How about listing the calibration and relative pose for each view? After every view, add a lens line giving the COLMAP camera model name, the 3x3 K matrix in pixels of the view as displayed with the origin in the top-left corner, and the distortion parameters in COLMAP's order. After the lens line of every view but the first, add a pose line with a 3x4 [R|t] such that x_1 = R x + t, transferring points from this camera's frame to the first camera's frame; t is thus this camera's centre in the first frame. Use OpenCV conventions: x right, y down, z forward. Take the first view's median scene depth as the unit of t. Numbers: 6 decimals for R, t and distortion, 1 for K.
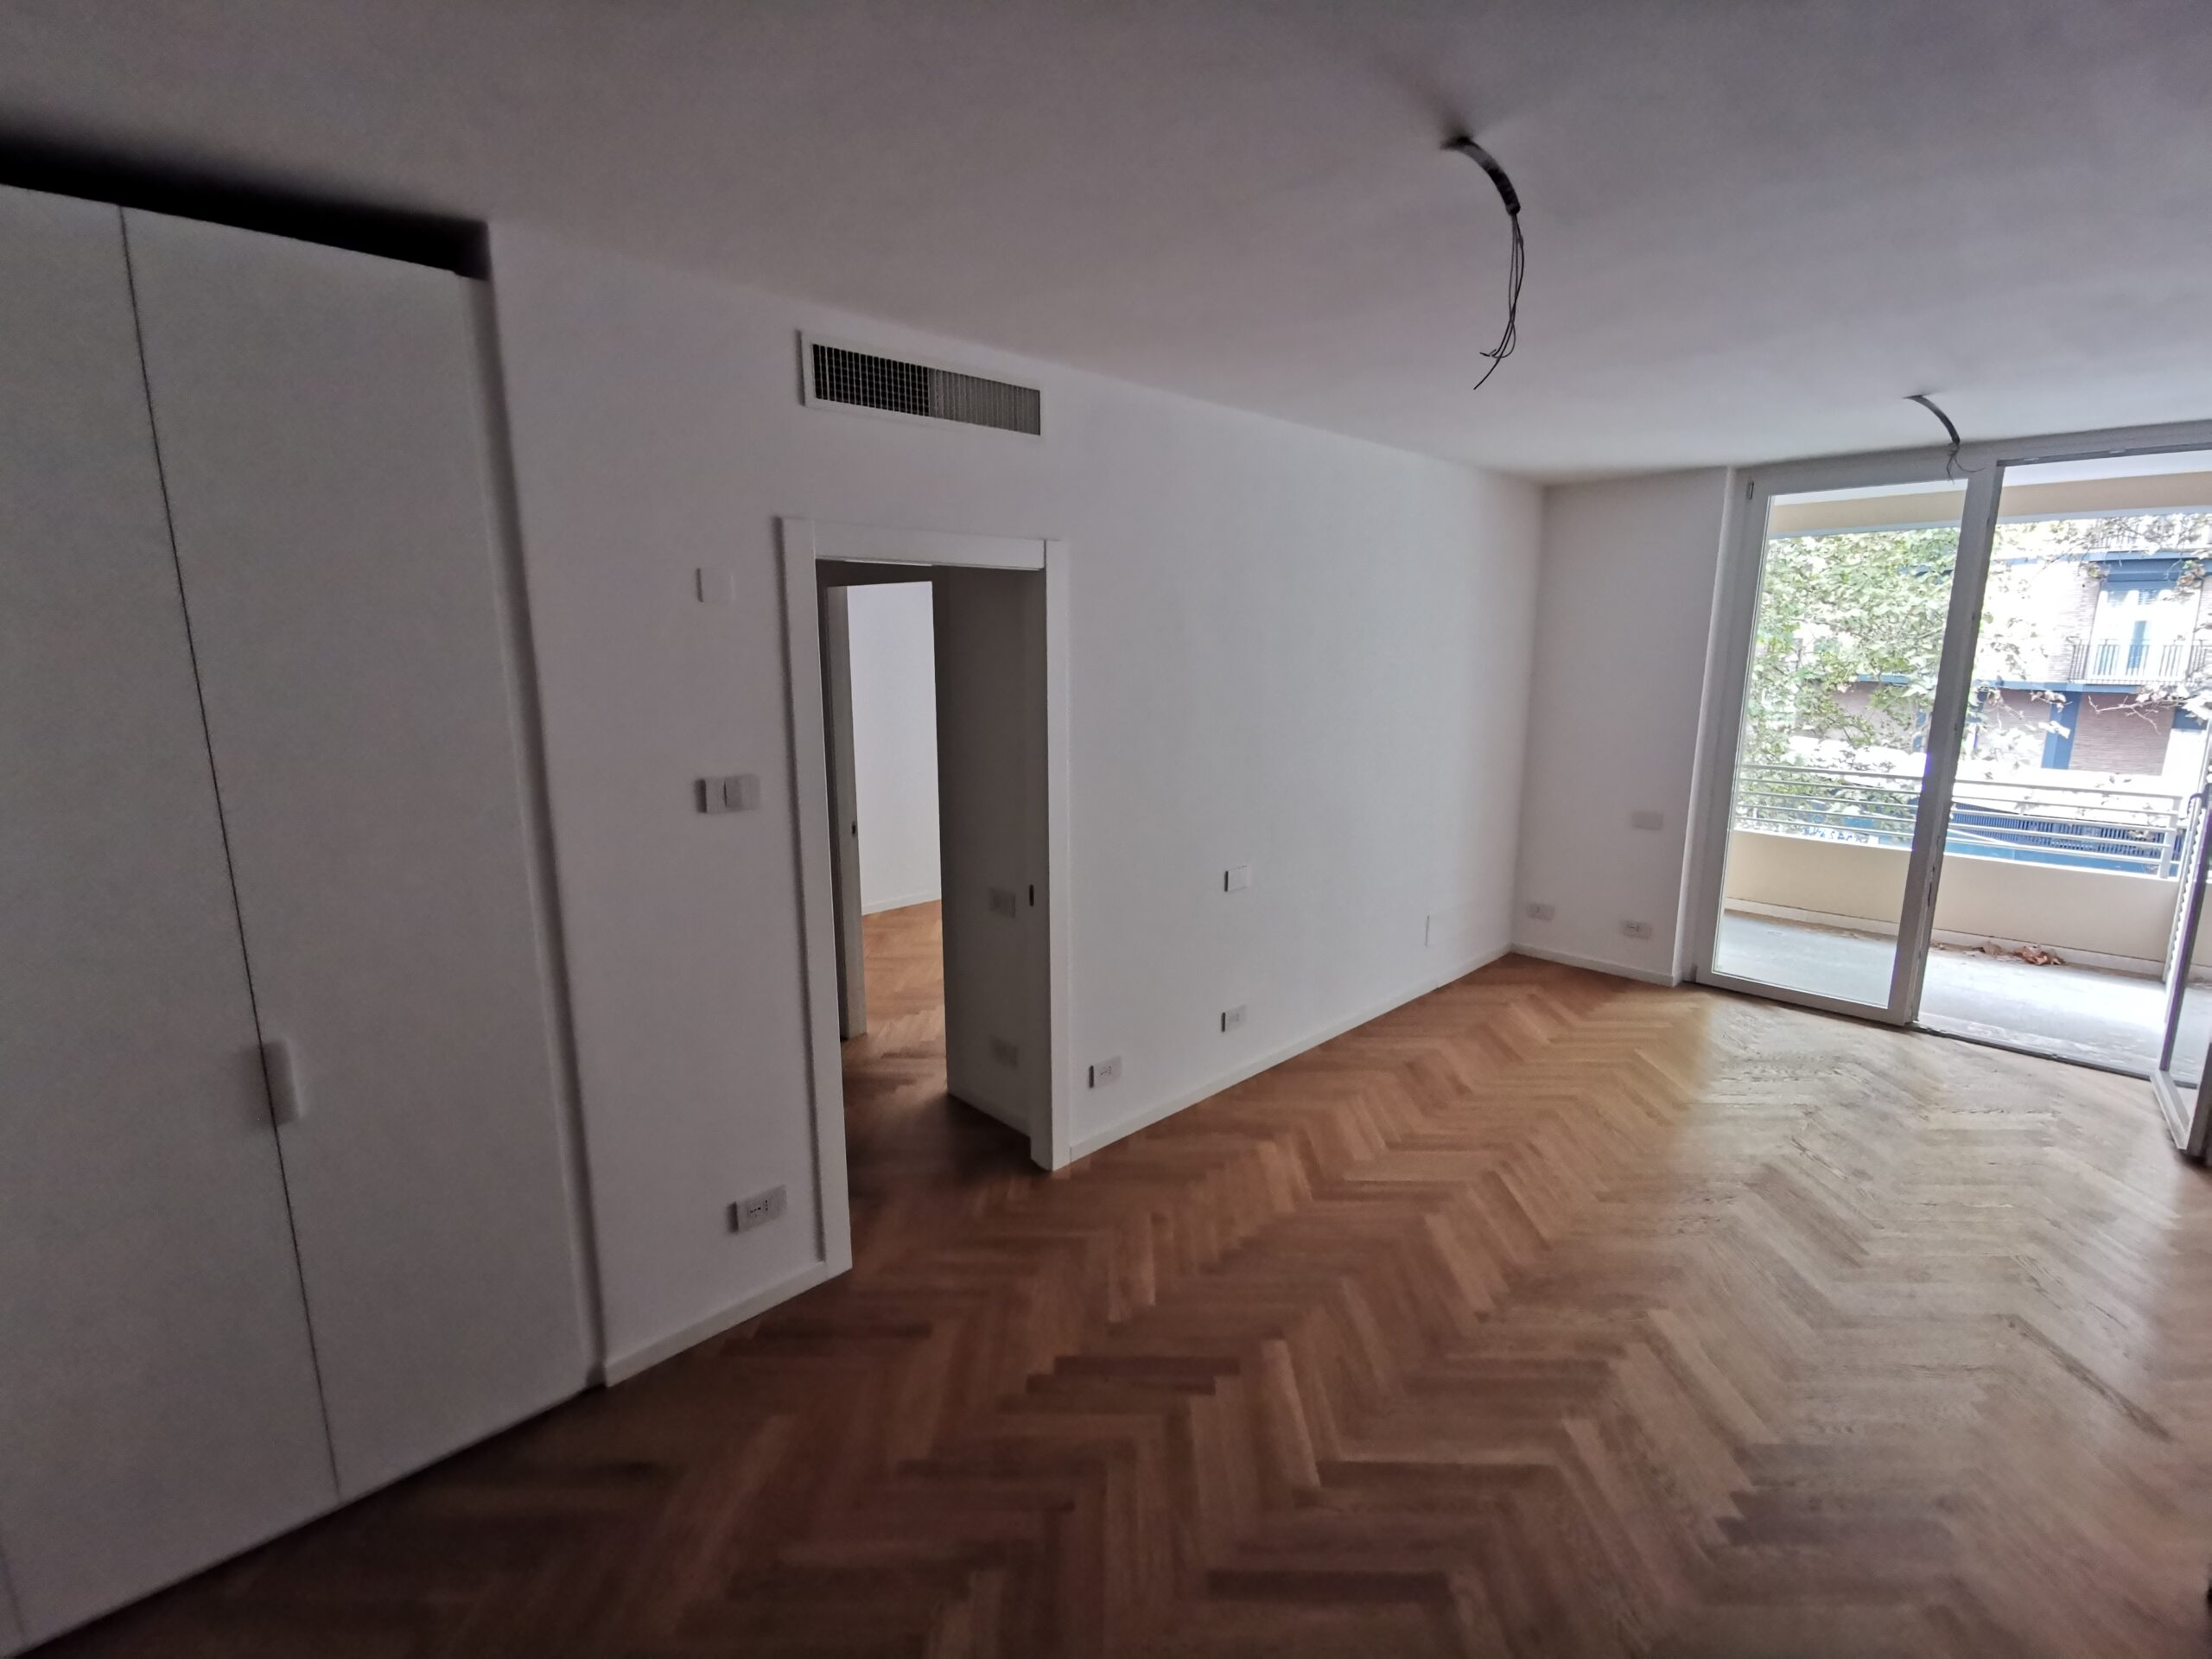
lens RADIAL K [[1021.2, 0, 1096.3], [0, 1021.2, 827.5], [0, 0, 1]] dist [0.013243, -0.006185]
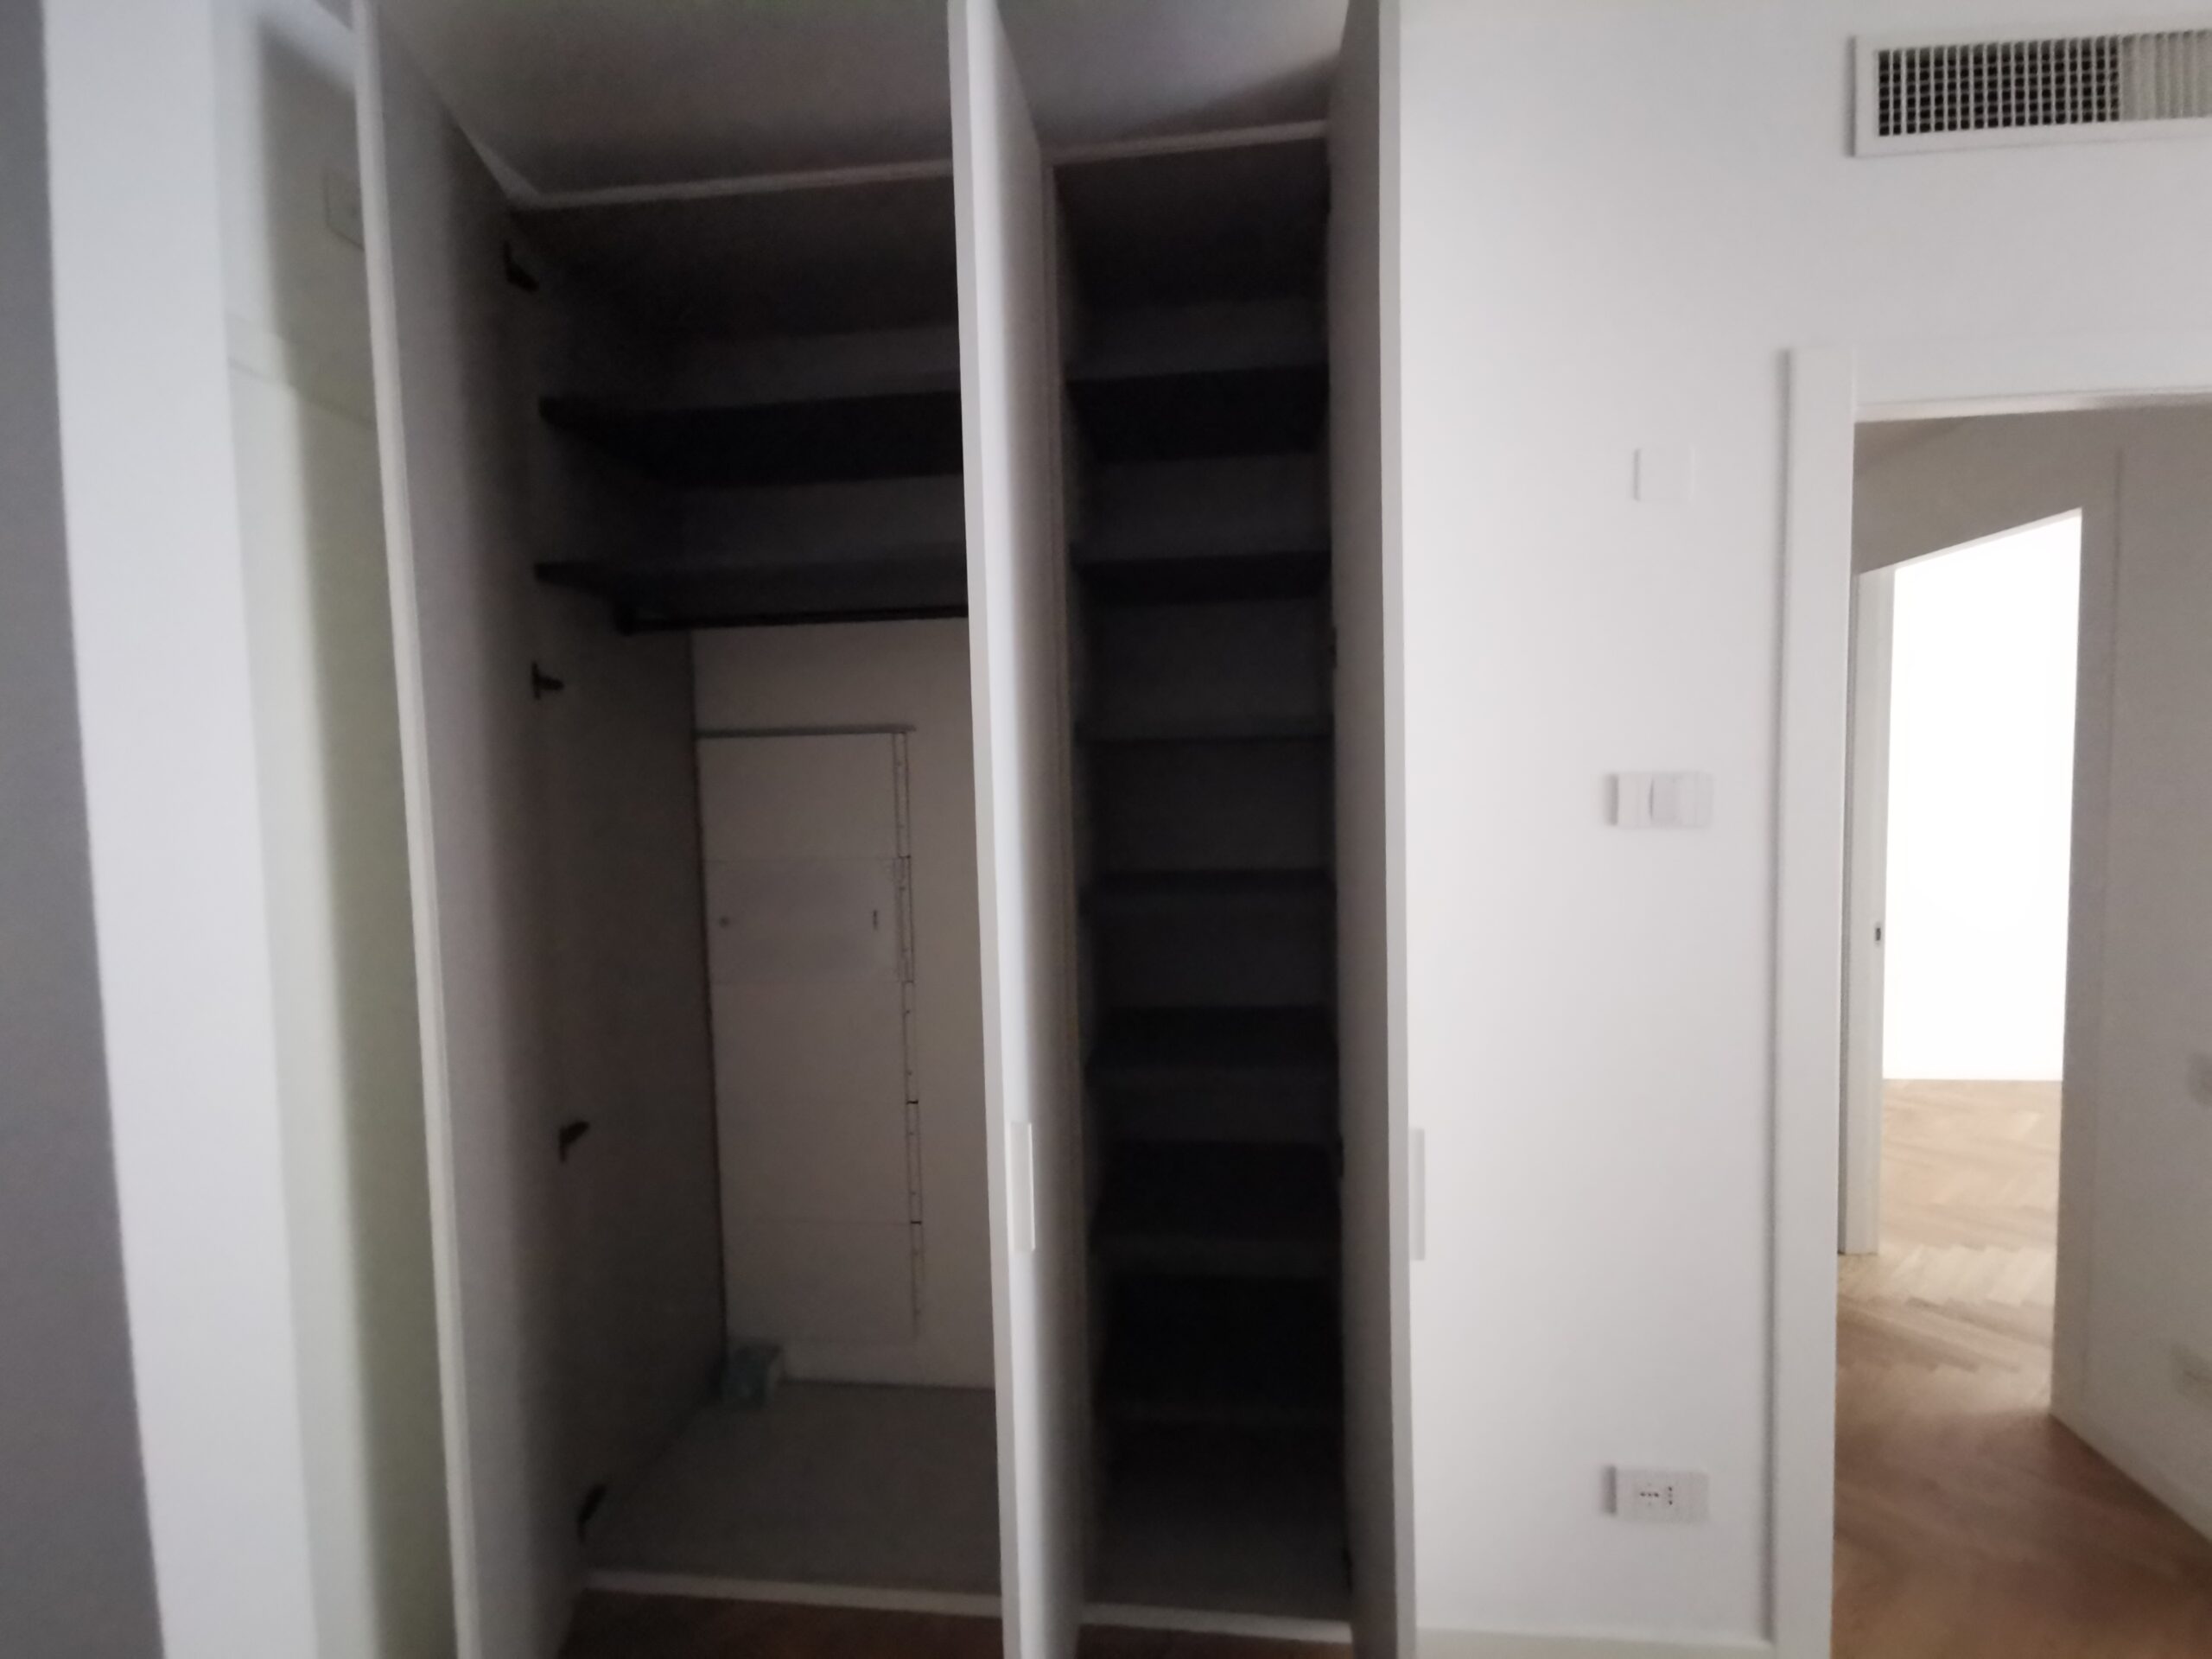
lens RADIAL K [[1021.2, 0, 1089.9], [0, 1021.2, 834.3], [0, 0, 1]] dist [0.013243, -0.006185]
pose [[0.634941, 0.032676, -0.771869, -0.059004], [-0.118323, 0.991431, -0.055362, 0.040939], [0.763446, 0.126482, 0.633366, 0.212940]]
